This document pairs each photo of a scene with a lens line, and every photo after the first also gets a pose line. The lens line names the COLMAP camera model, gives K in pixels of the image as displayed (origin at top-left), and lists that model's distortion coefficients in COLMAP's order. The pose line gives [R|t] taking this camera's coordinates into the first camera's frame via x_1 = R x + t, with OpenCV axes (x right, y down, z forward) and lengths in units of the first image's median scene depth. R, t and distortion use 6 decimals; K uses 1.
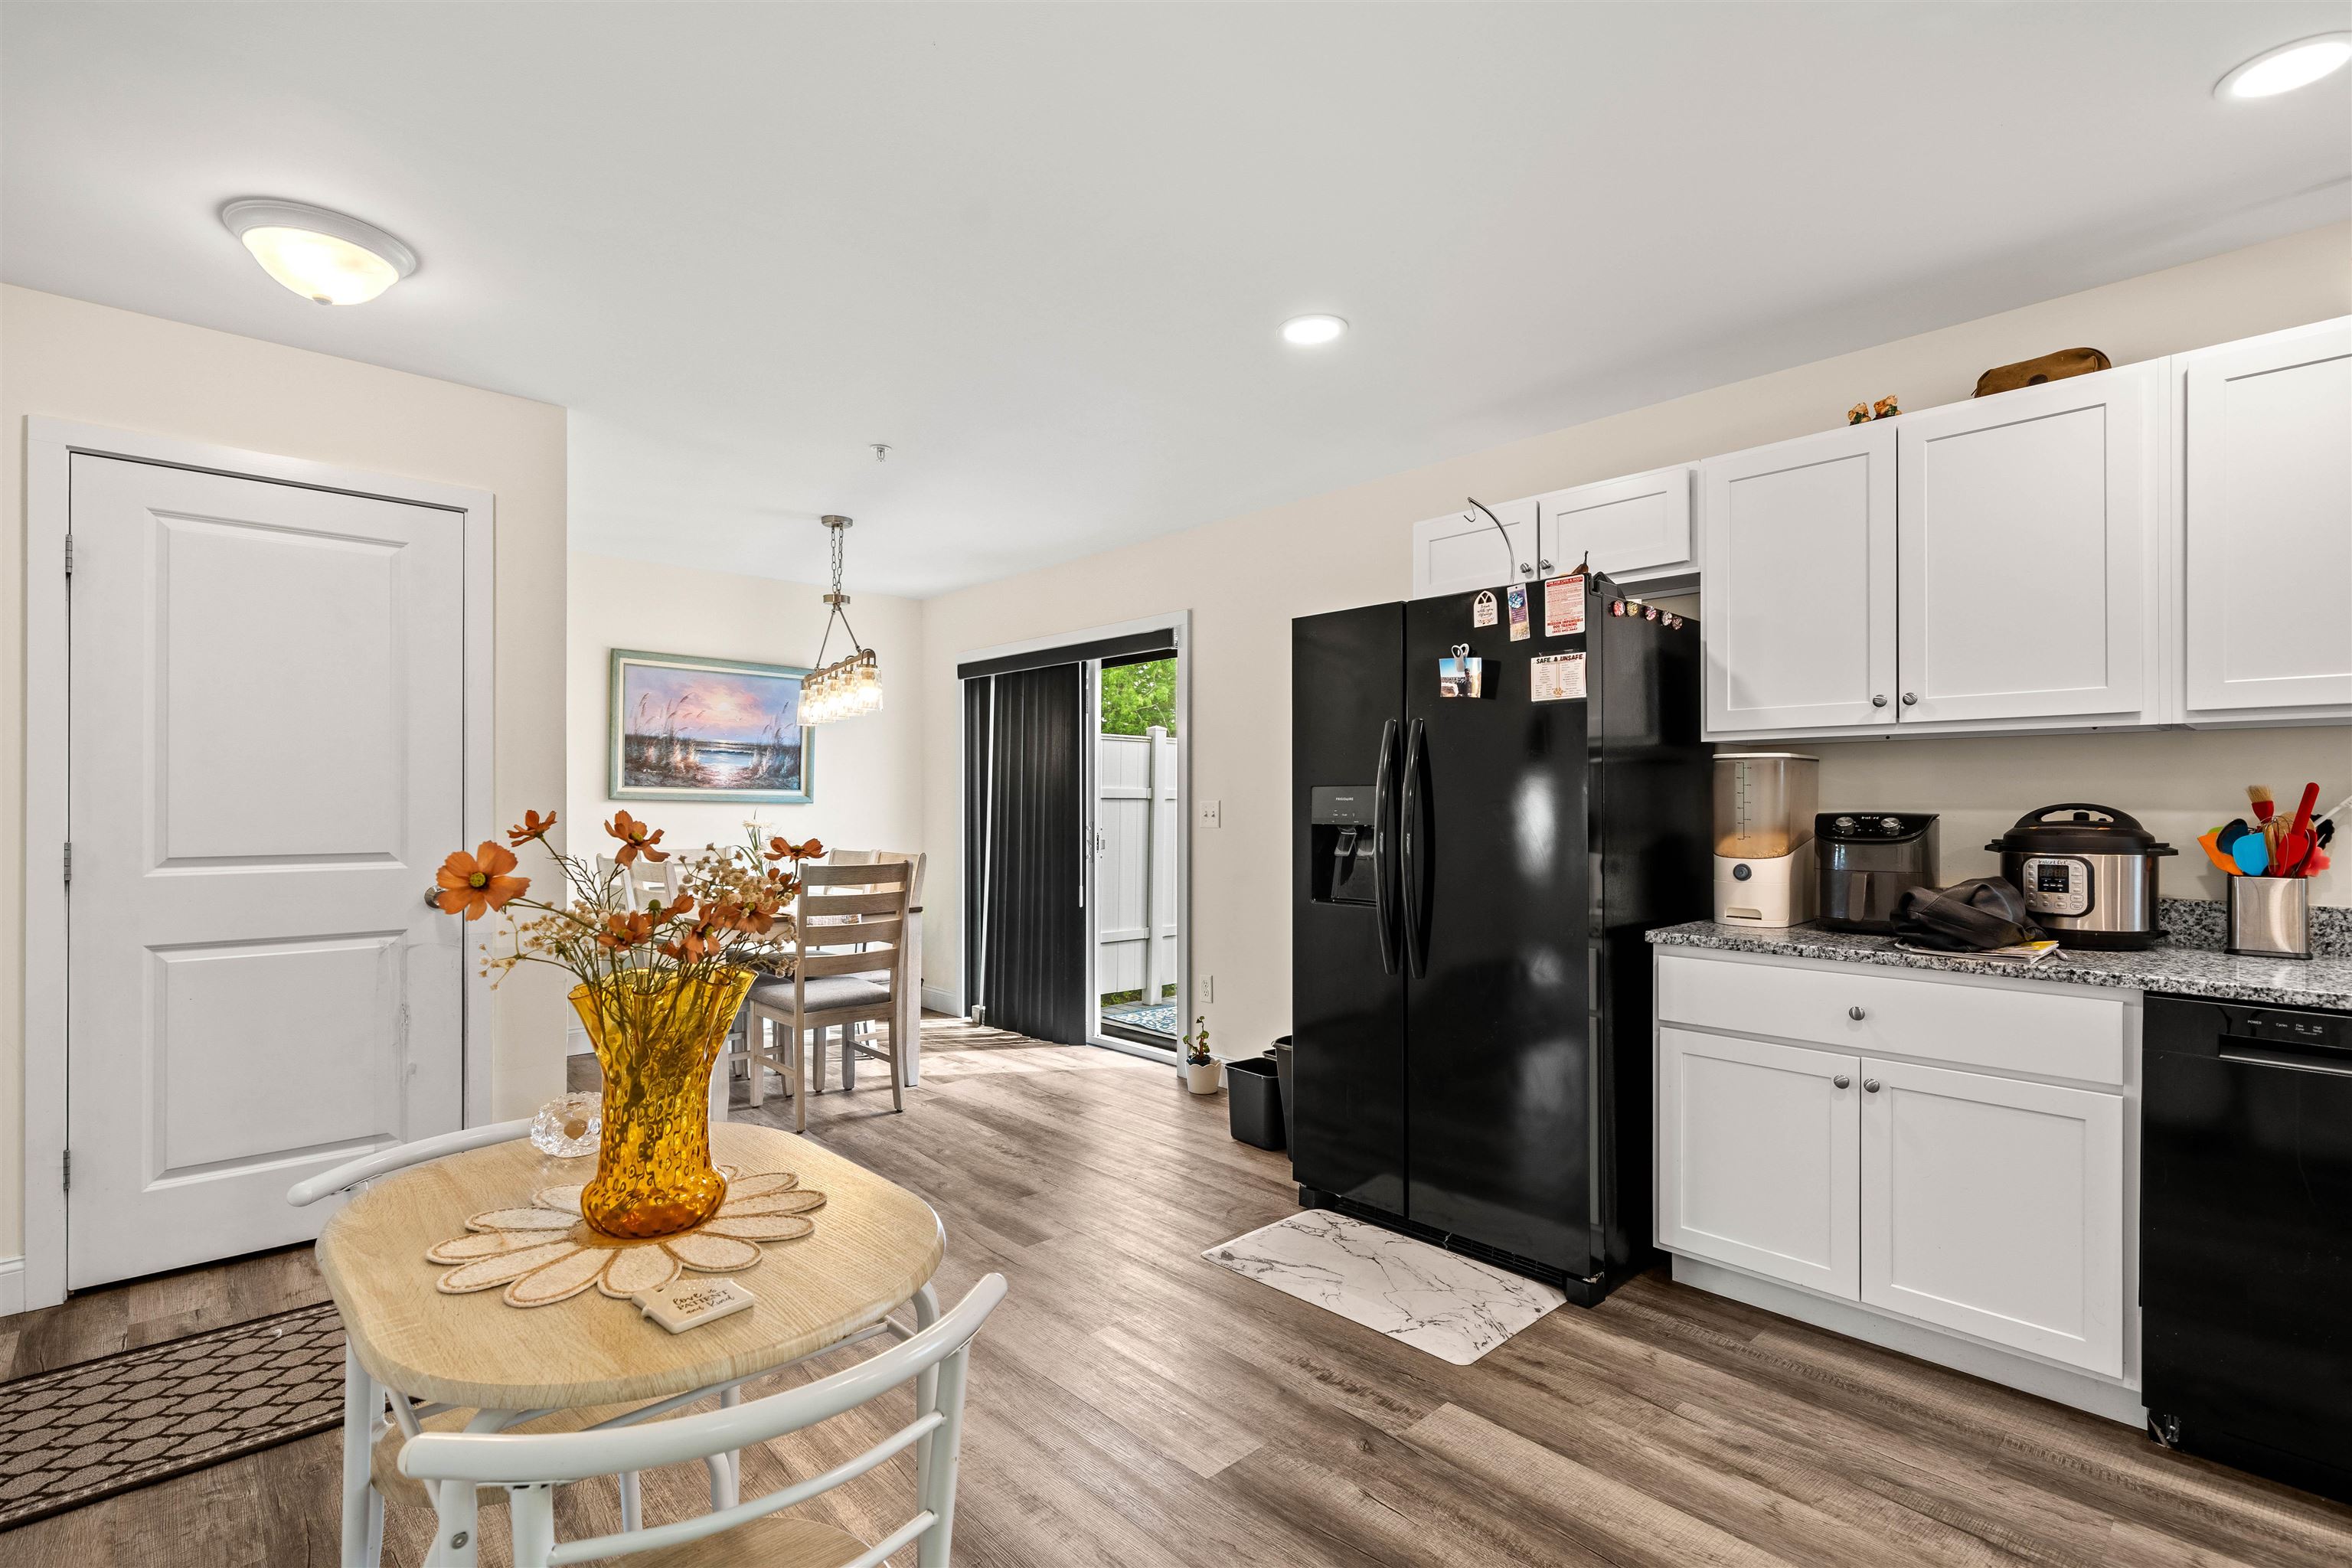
lens RADIAL K [[1086.6, 0, 1169.4], [0, 1086.6, 801.7], [0, 0, 1]] dist [0.000459, 0.000366]
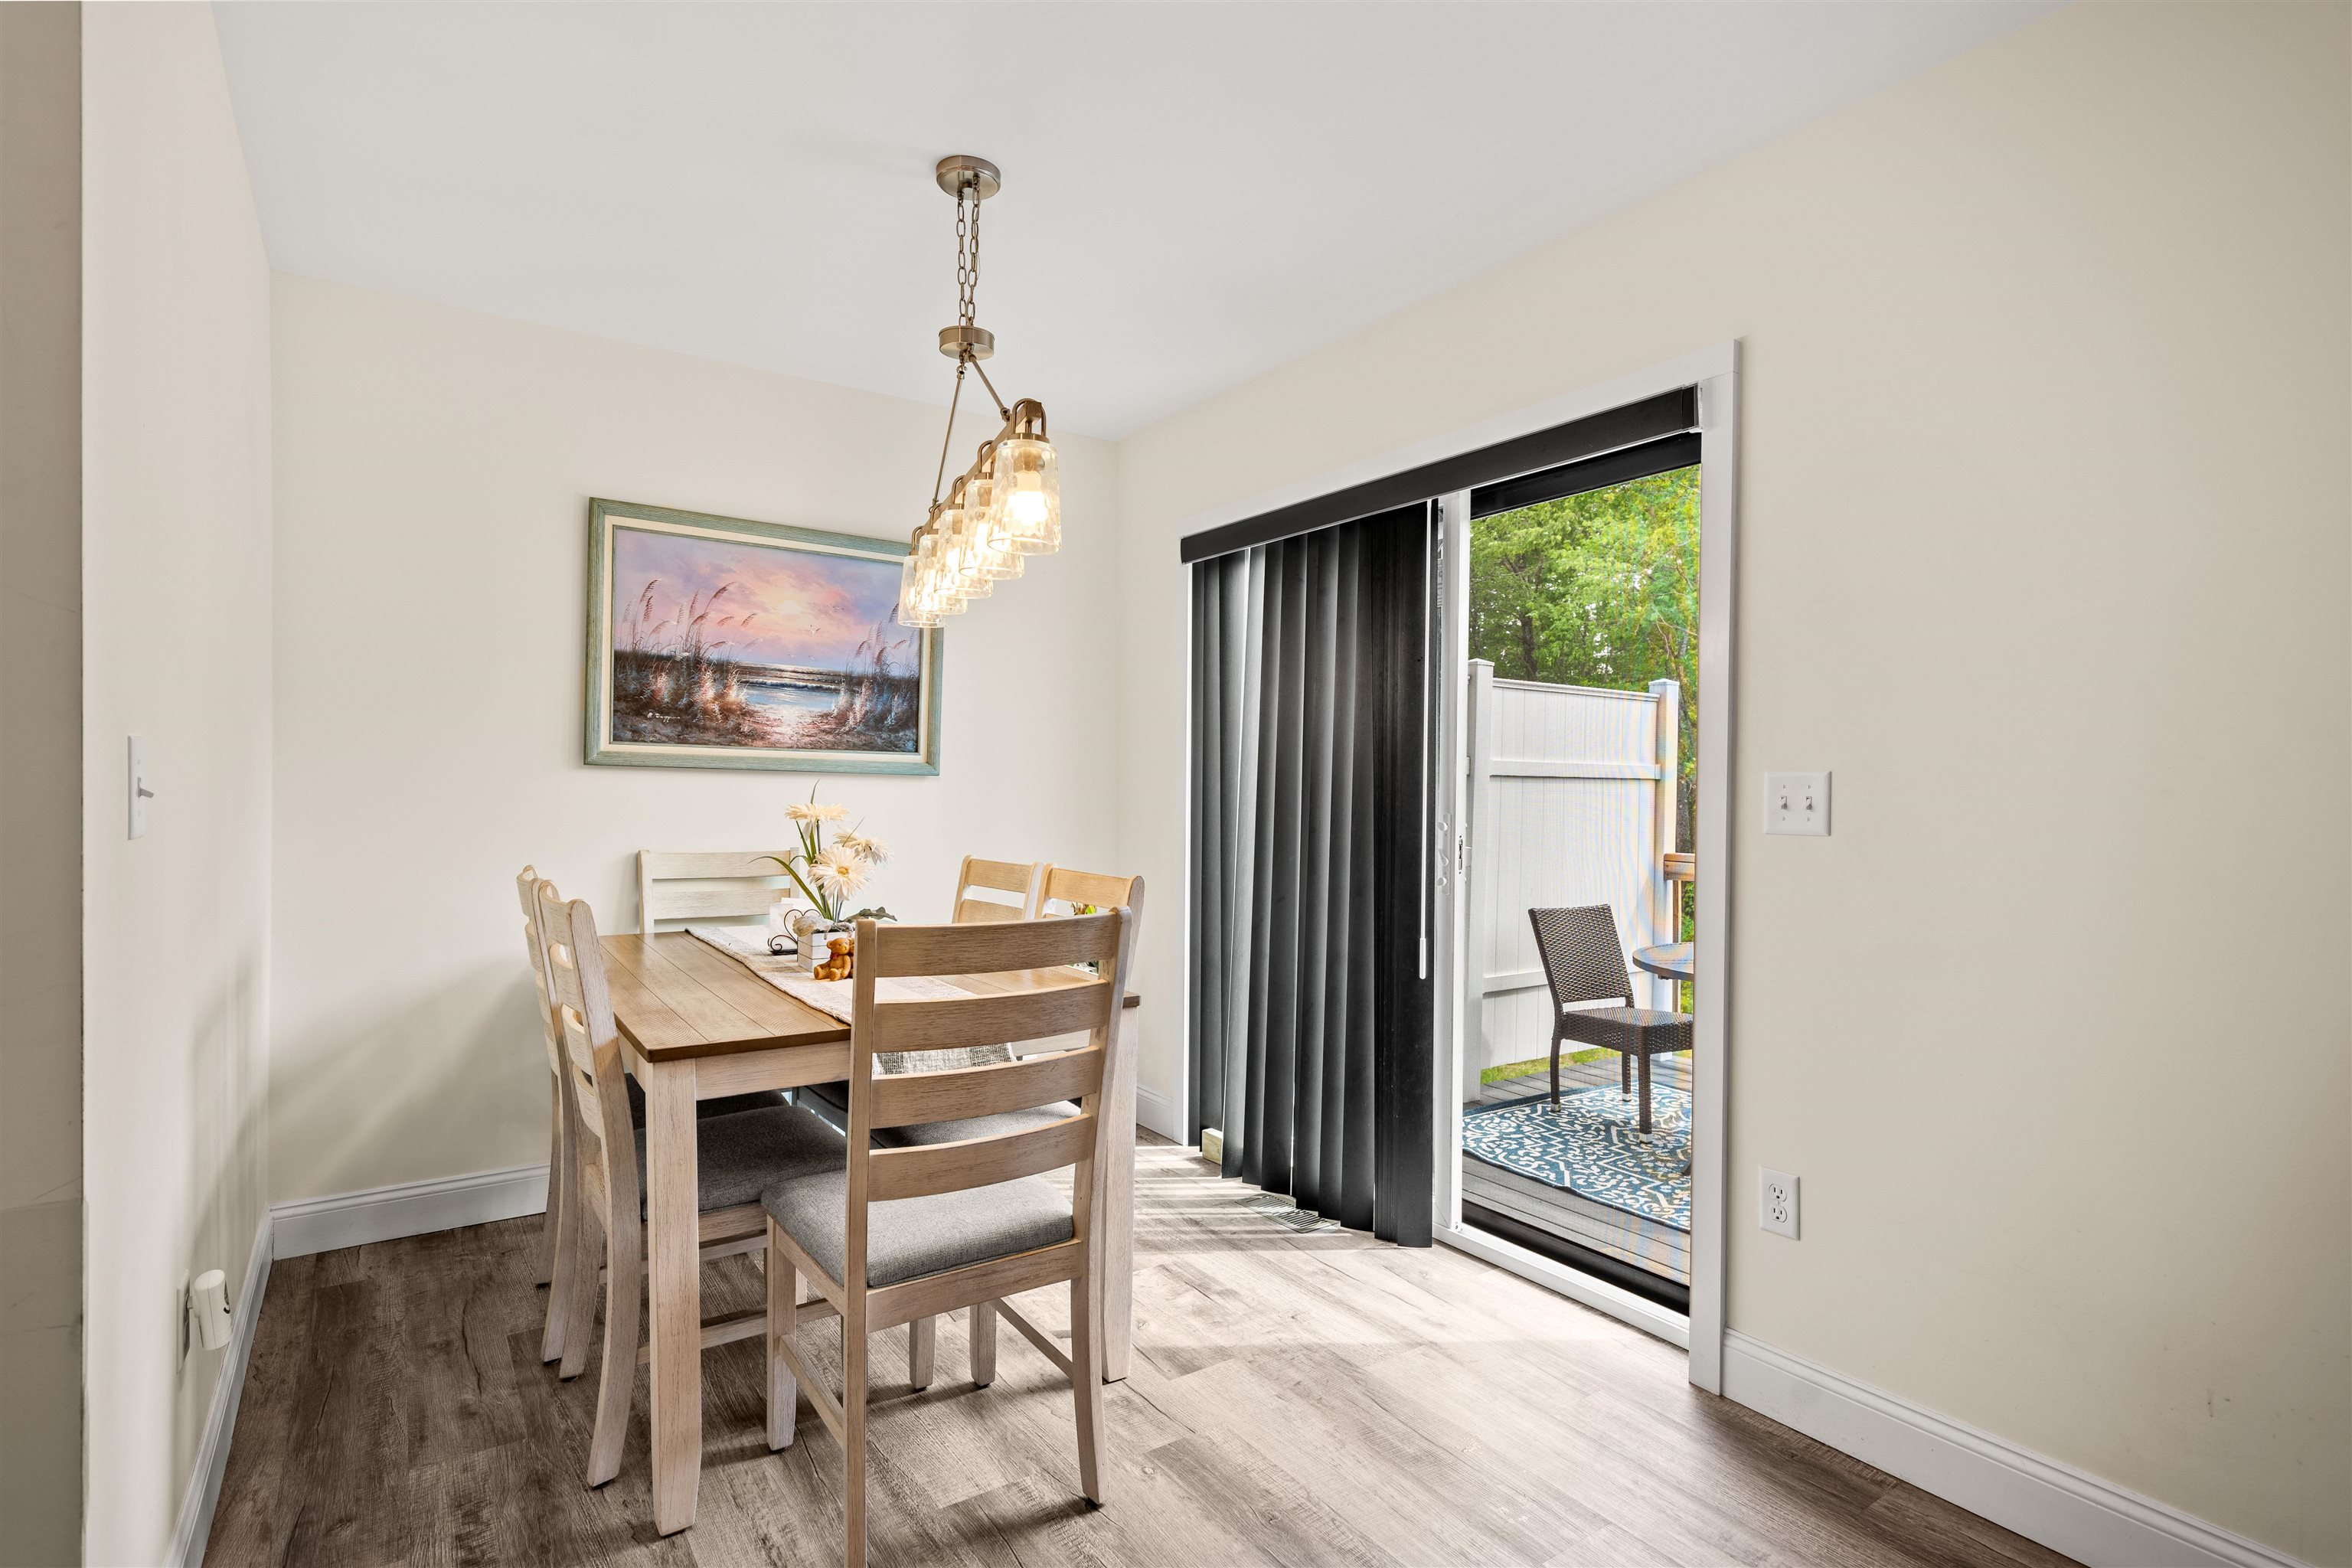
lens RADIAL K [[1139.5, 0, 1167.9], [0, 1139.5, 794.0], [0, 0, 1]] dist [0.003433, 0.001007]
pose [[0.988716, 0.010145, -0.149460, -0.122033], [-0.008704, 0.999909, 0.010294, 0.004305], [0.149551, -0.008877, 0.988714, 0.442517]]
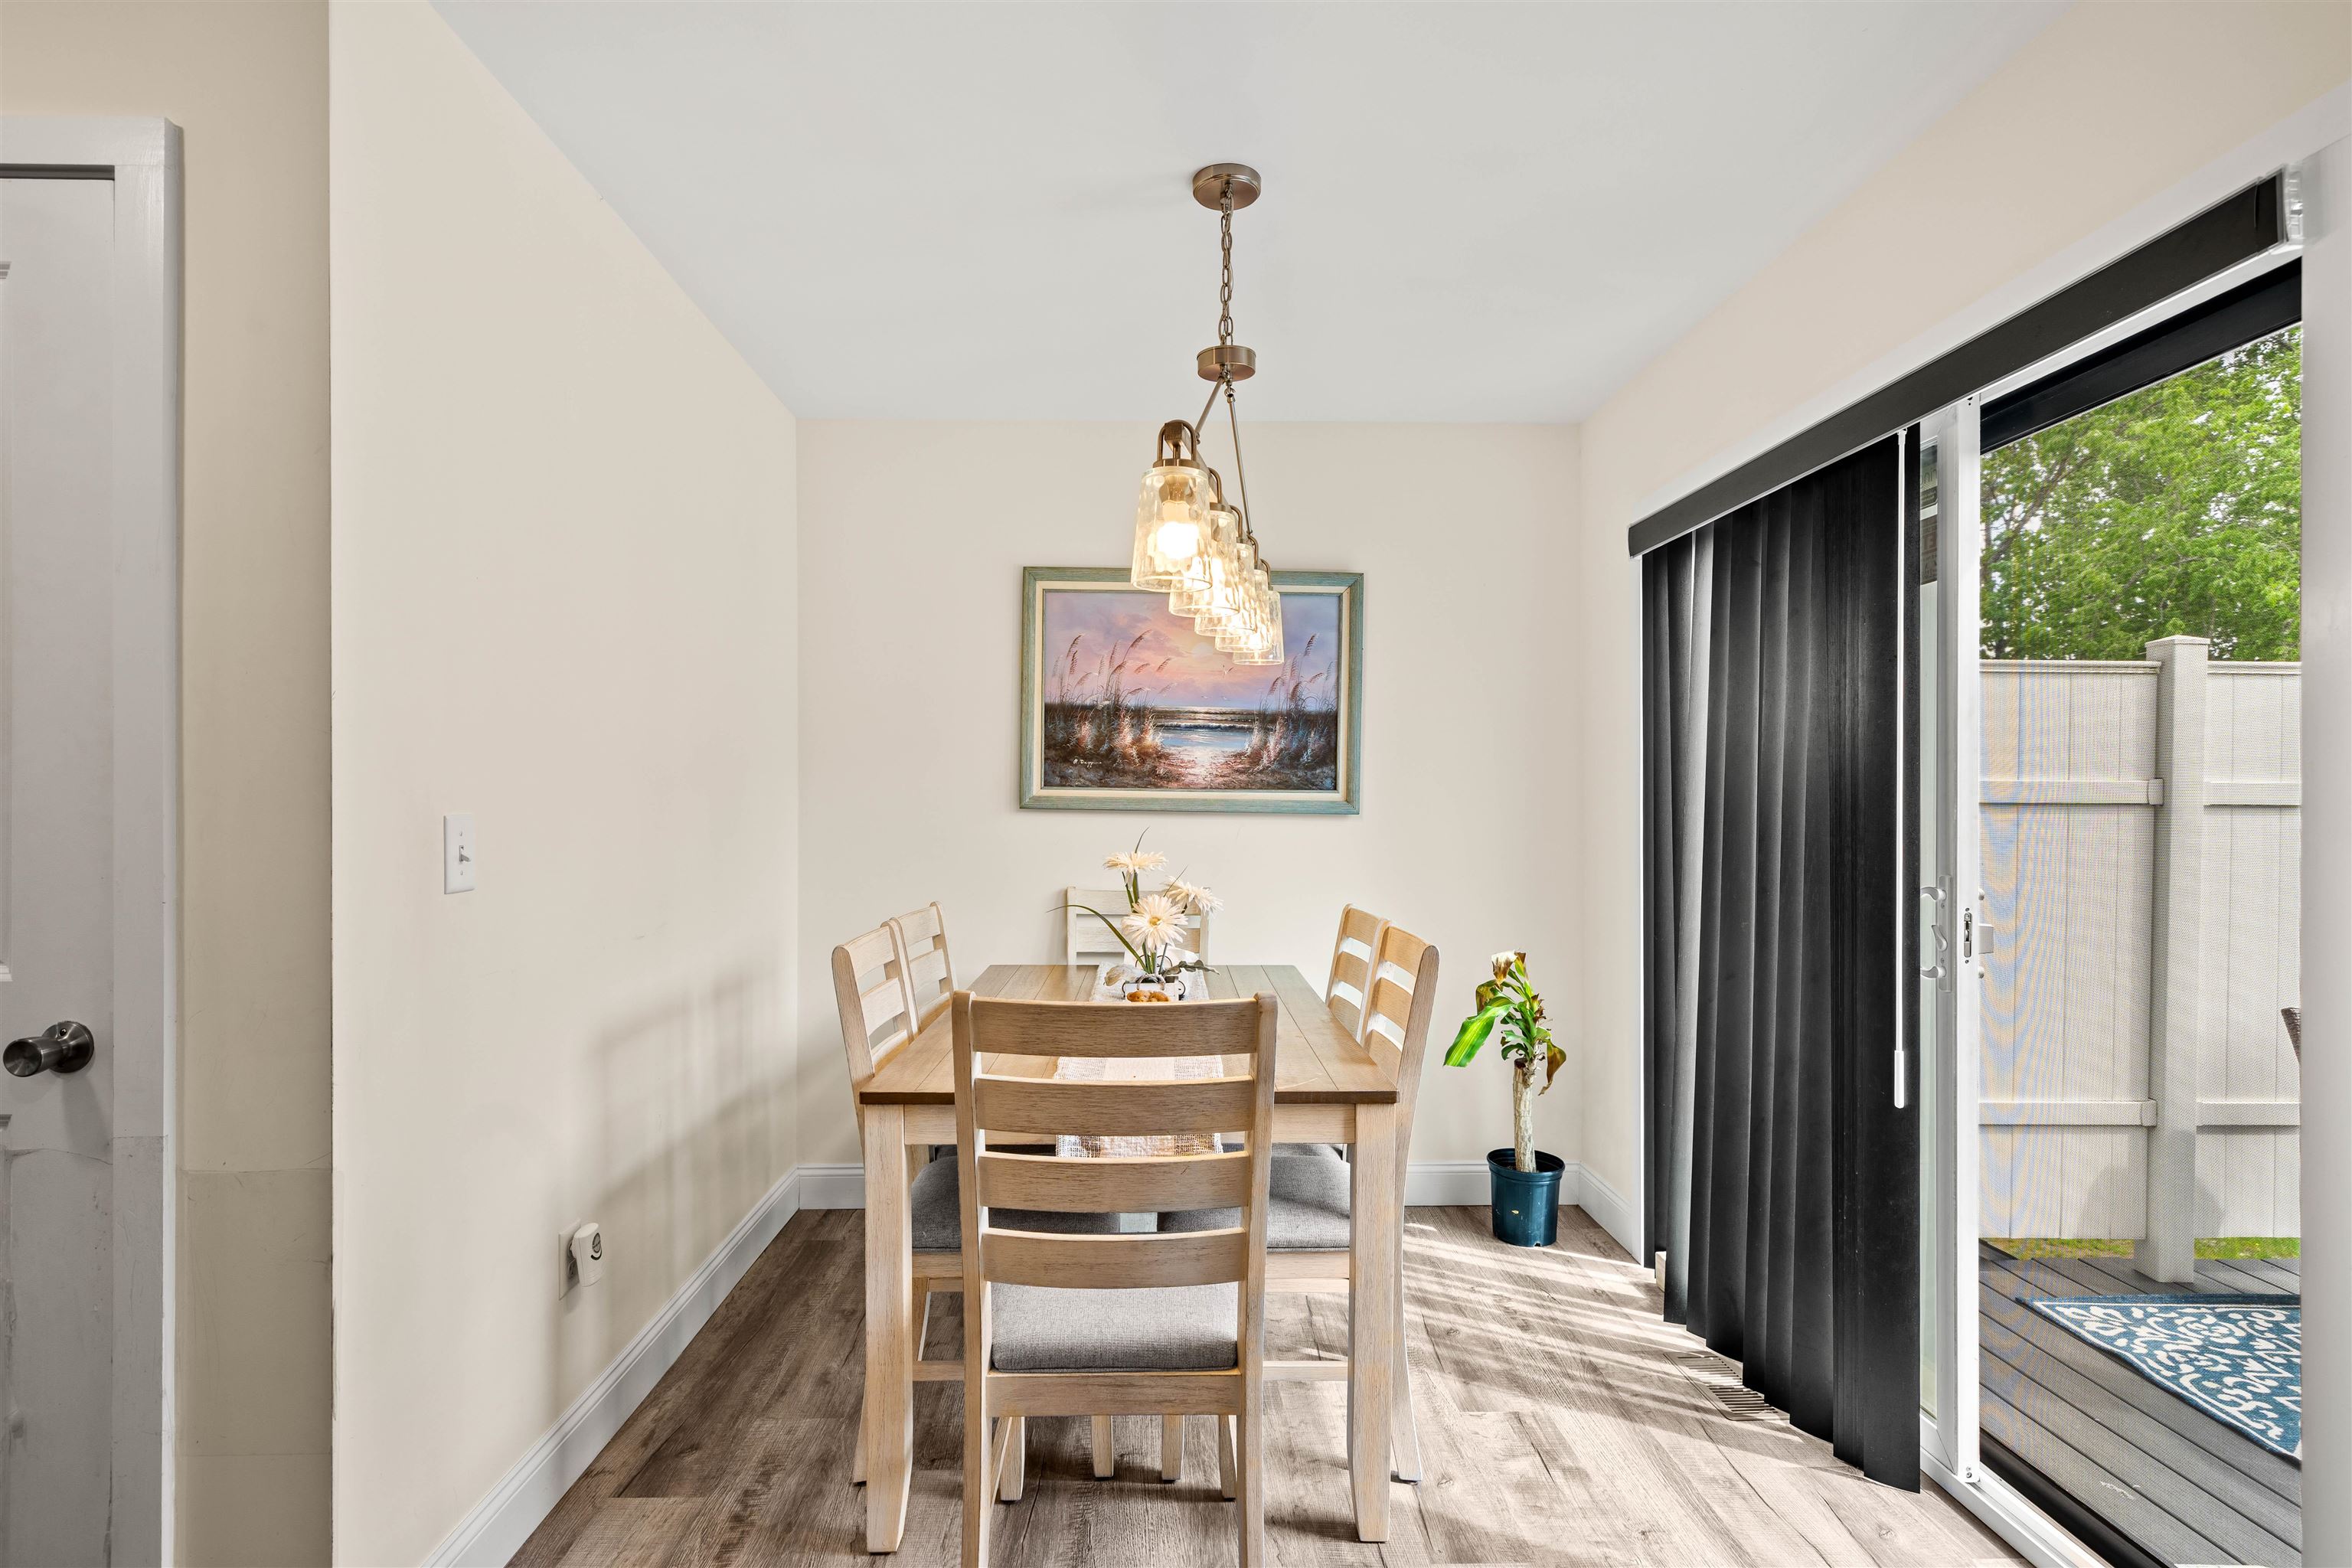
lens RADIAL K [[1155.4, 0, 1168.7], [0, 1155.4, 799.0], [0, 0, 1]] dist [0.002027, 0.001451]
pose [[0.750016, 0.000549, -0.661420, -0.011004], [0.001070, 0.999997, 0.002043, -0.008494], [0.661419, -0.002240, 0.750013, 0.538600]]
